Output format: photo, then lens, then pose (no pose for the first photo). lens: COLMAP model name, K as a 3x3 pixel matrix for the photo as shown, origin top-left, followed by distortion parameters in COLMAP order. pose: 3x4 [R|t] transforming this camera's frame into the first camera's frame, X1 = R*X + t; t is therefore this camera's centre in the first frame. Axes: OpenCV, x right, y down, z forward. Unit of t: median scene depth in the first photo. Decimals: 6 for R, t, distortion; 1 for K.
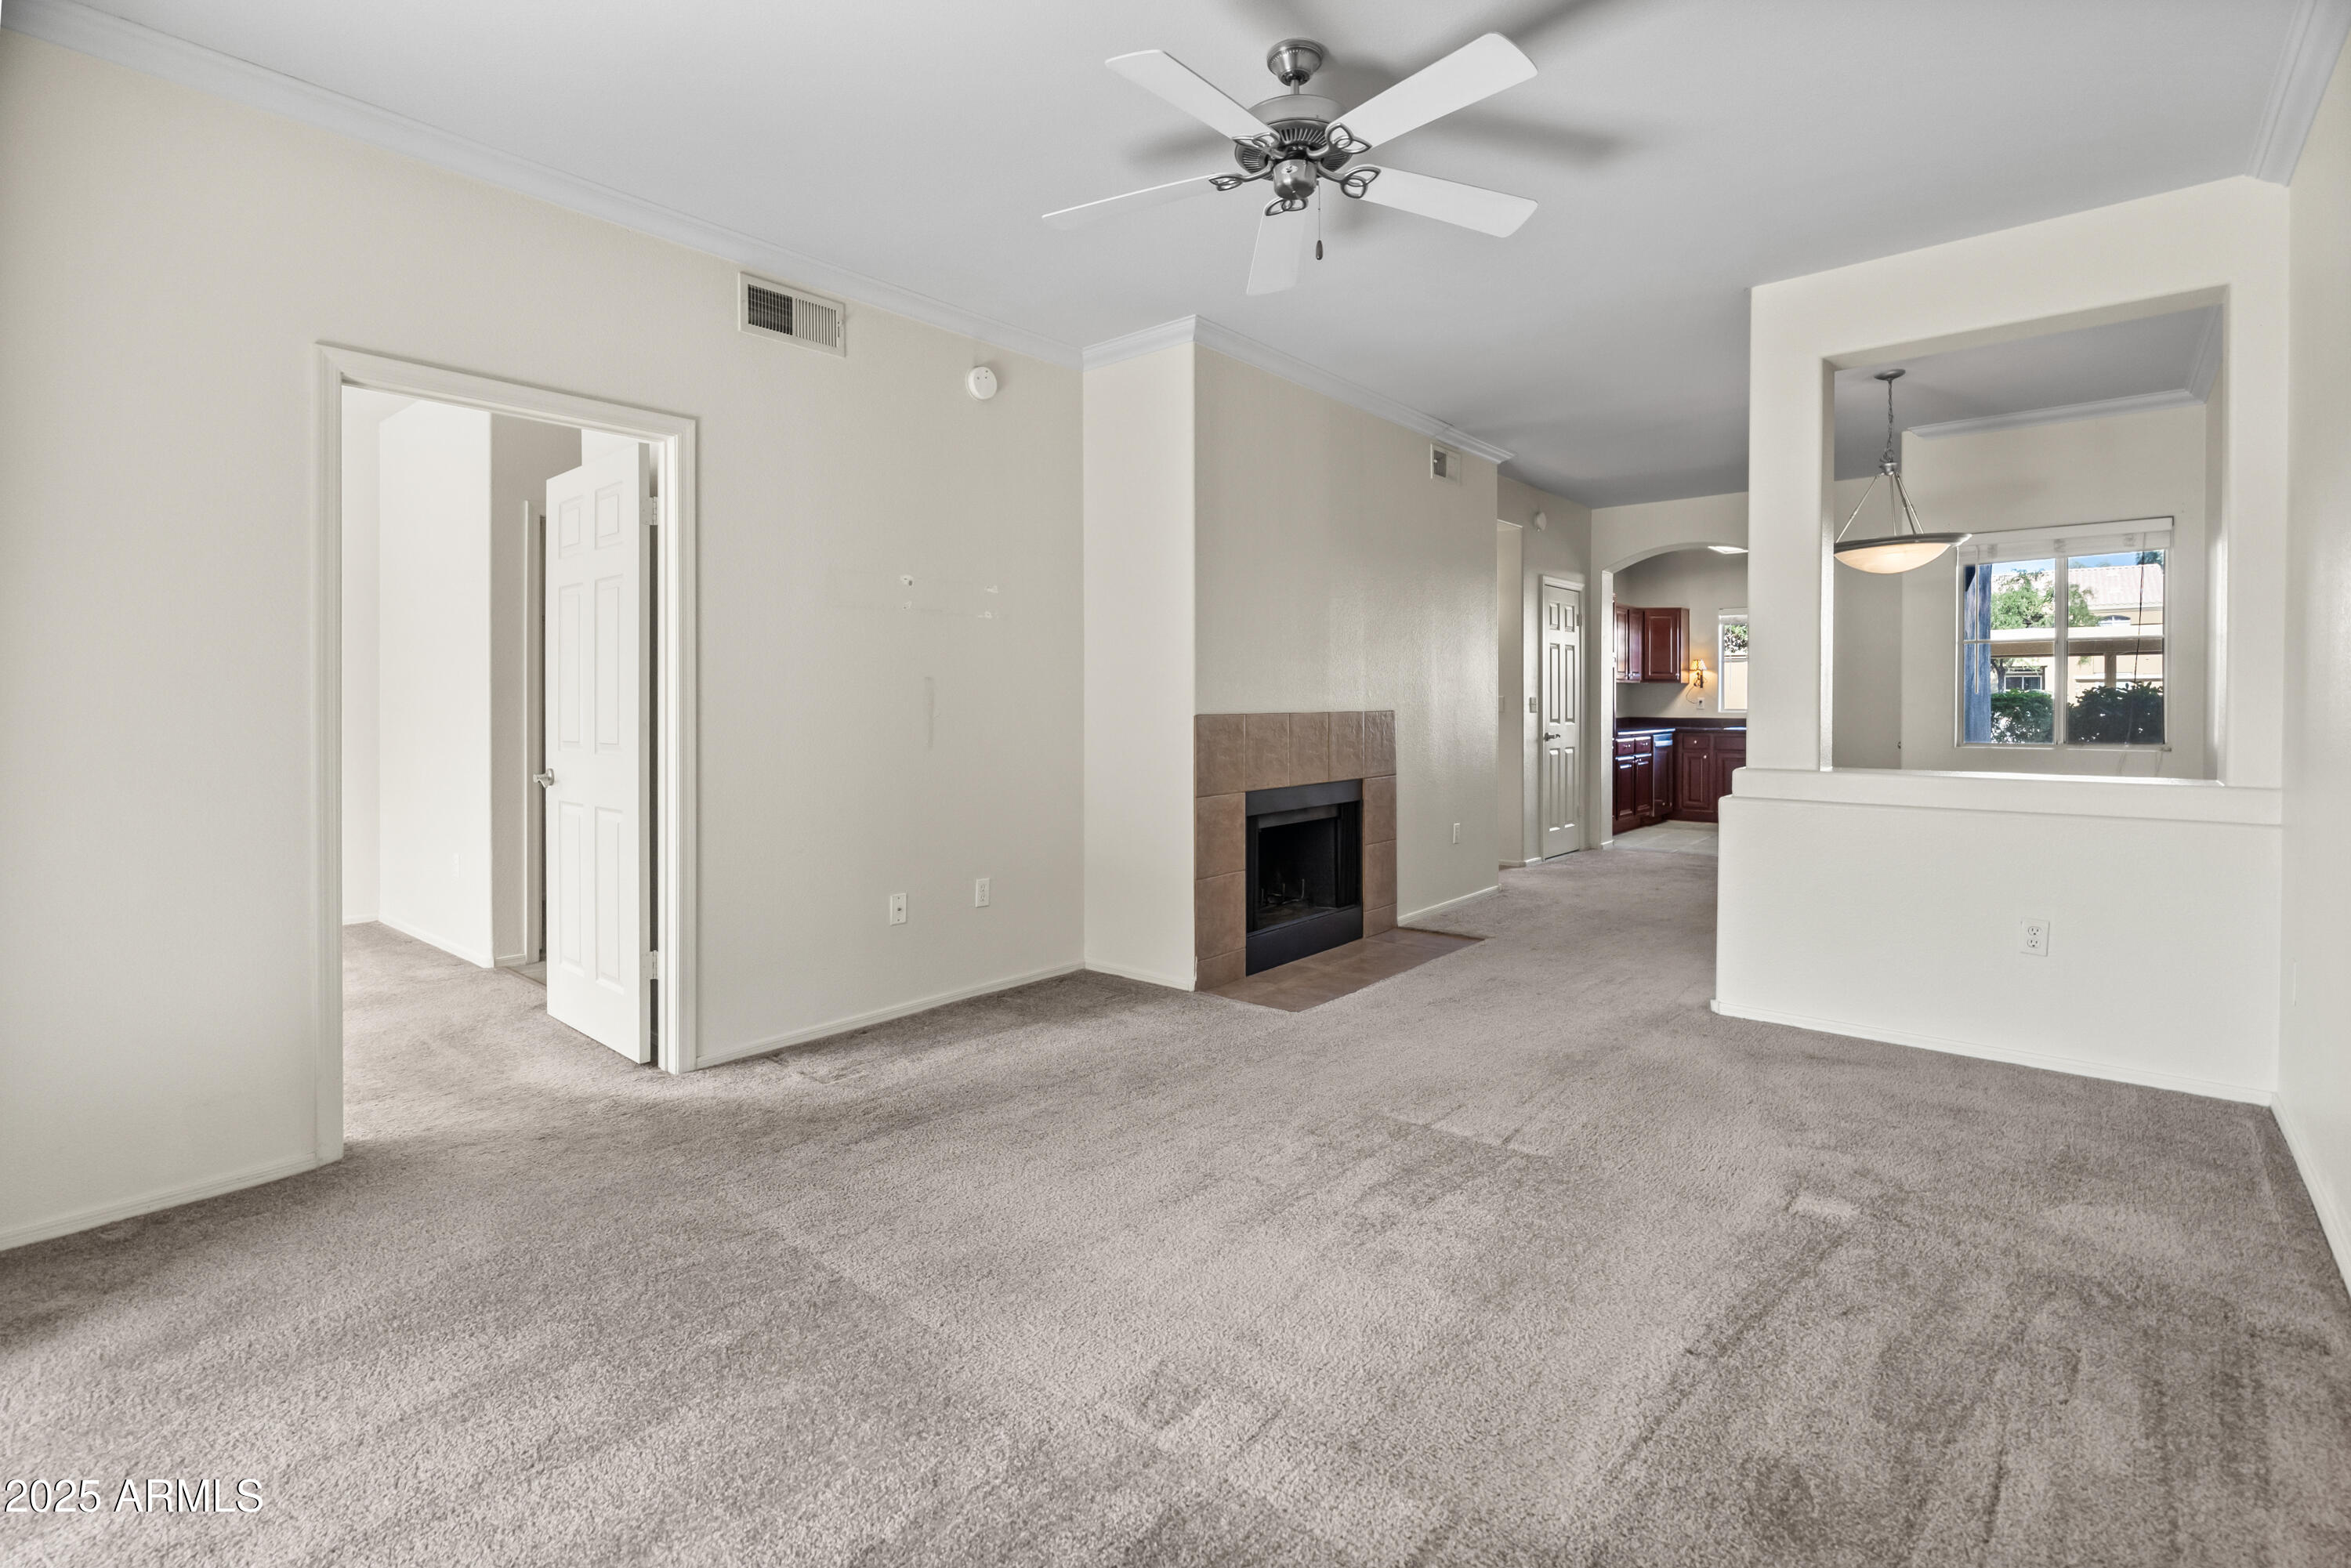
lens RADIAL K [[1088.4, 0, 1165.5], [0, 1088.4, 699.3], [0, 0, 1]] dist [0.015358, 0.000295]
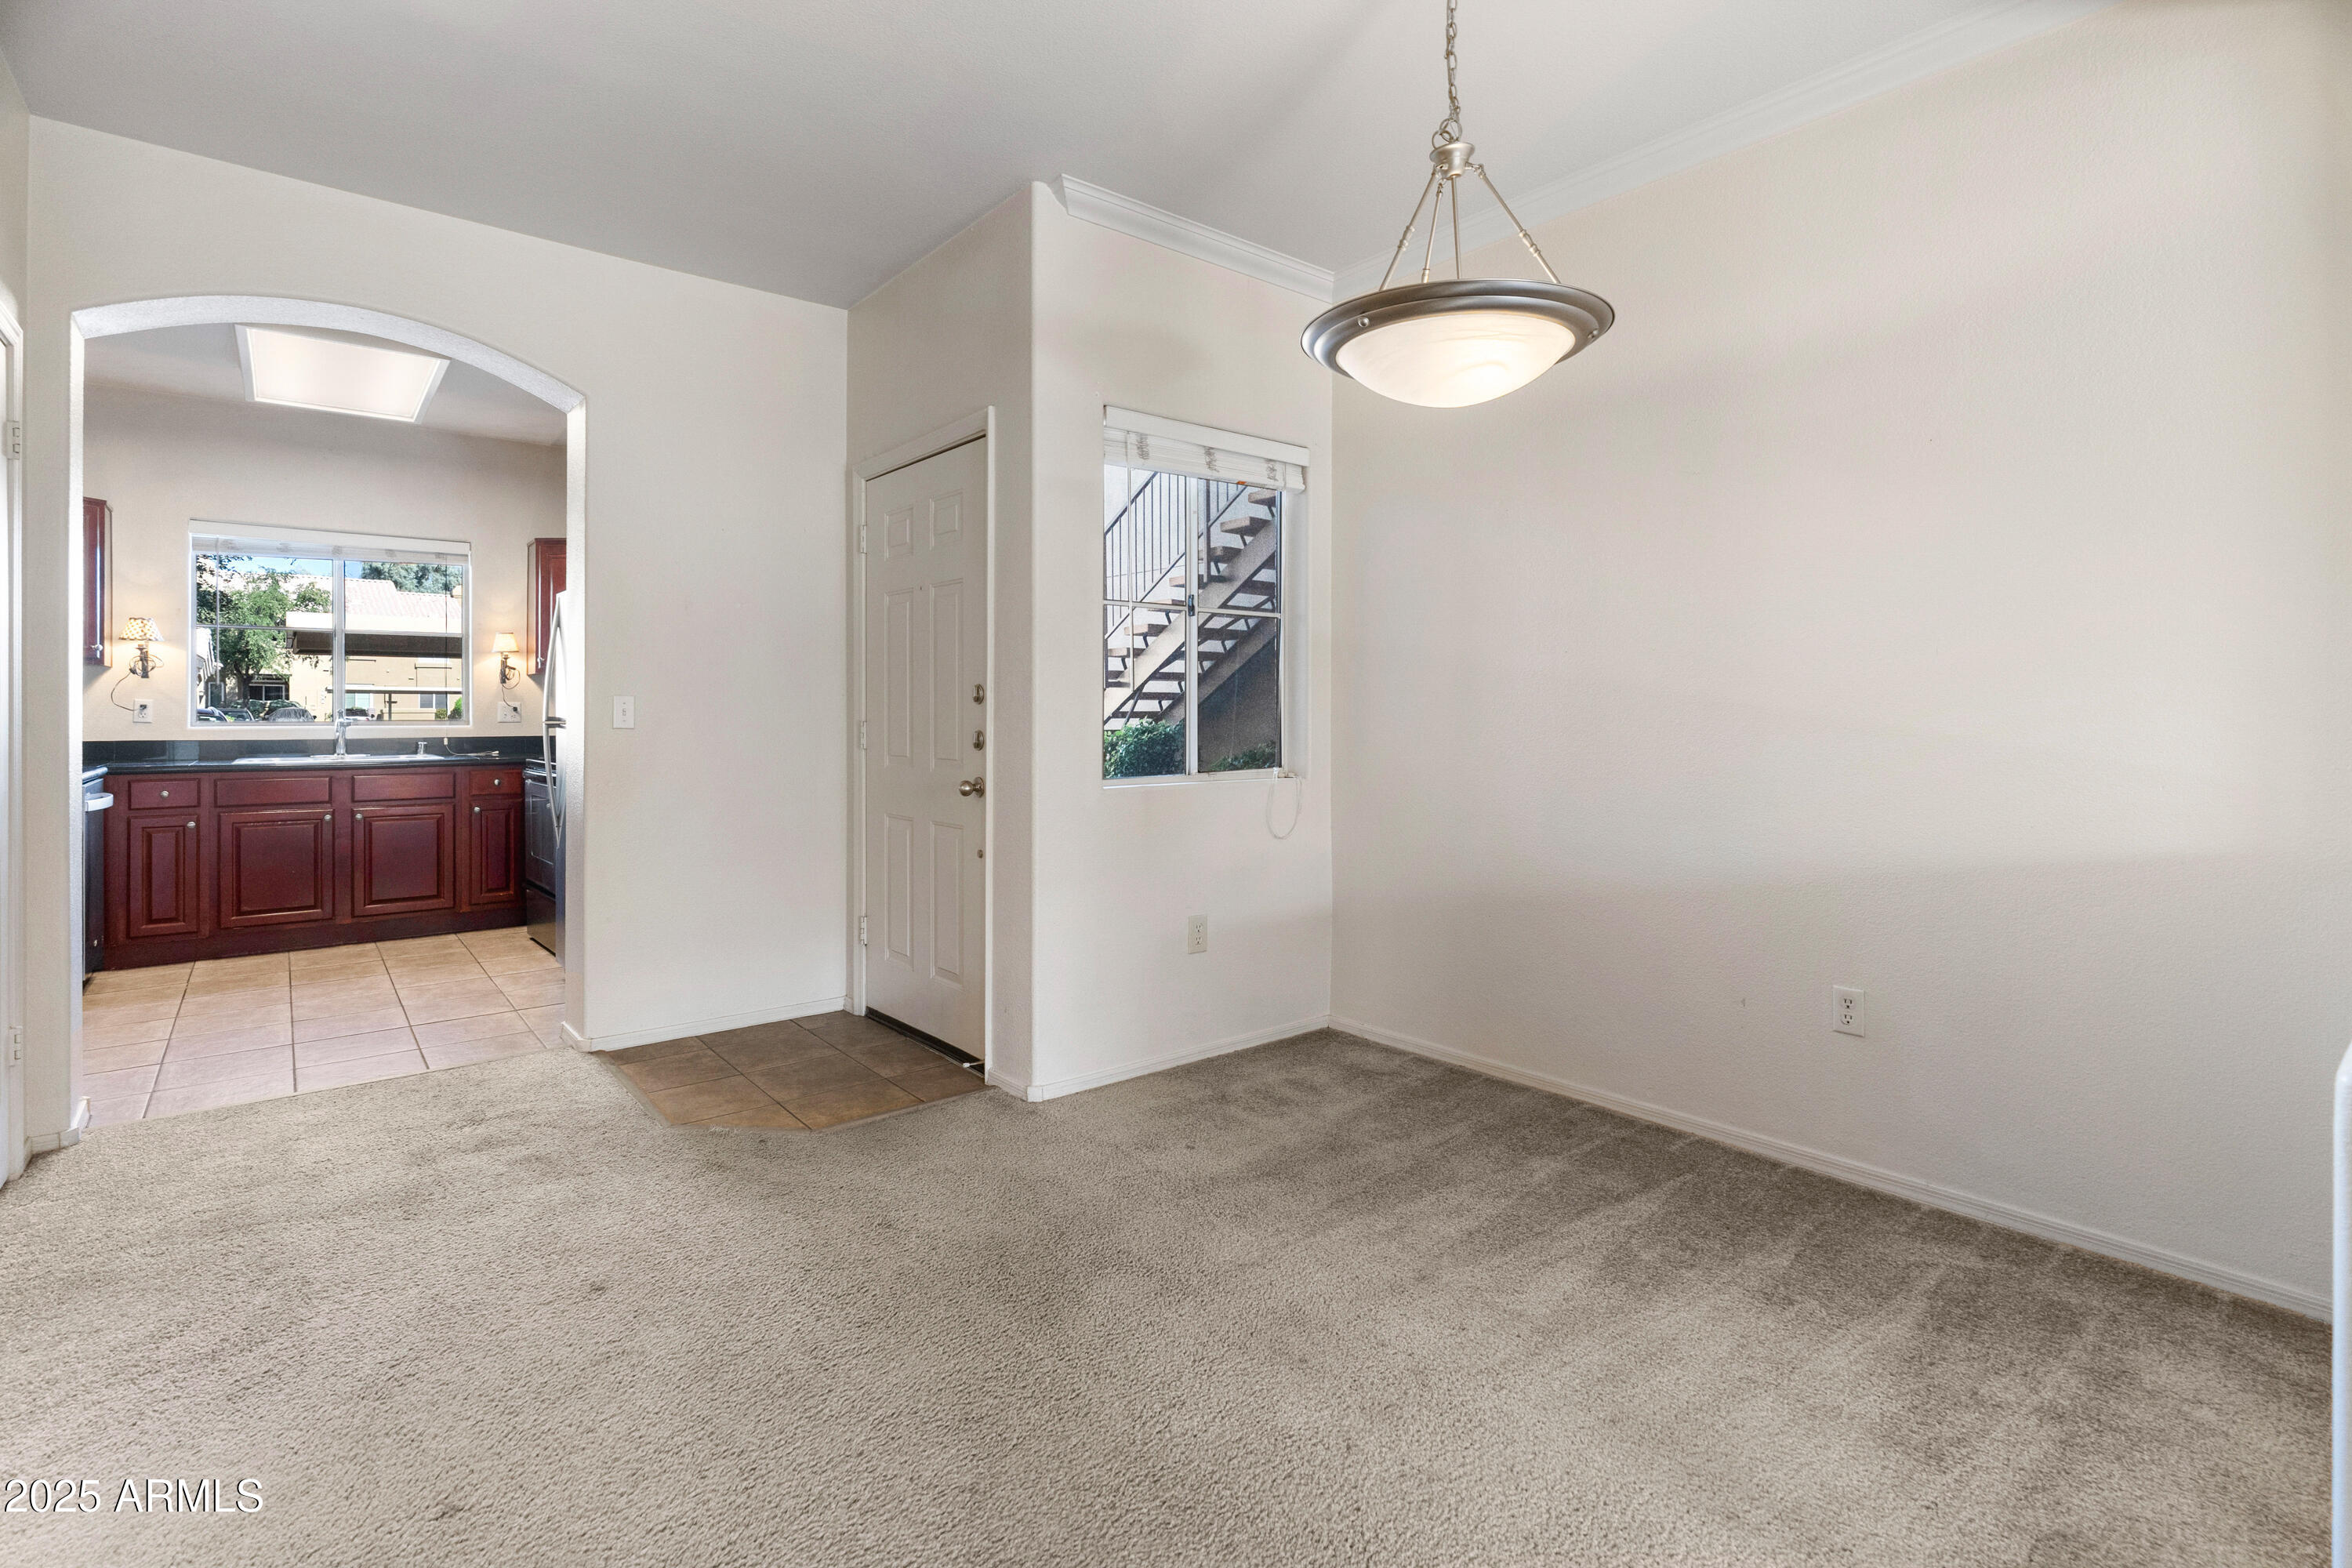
lens RADIAL K [[1090.1, 0, 1176.5], [0, 1090.1, 724.5], [0, 0, 1]] dist [0.002069, -0.000109]
pose [[0.179783, -0.009089, 0.983664, 0.104457], [-0.003317, 0.999946, 0.009845, 0.003656], [-0.983701, -0.005033, 0.179743, 0.478605]]
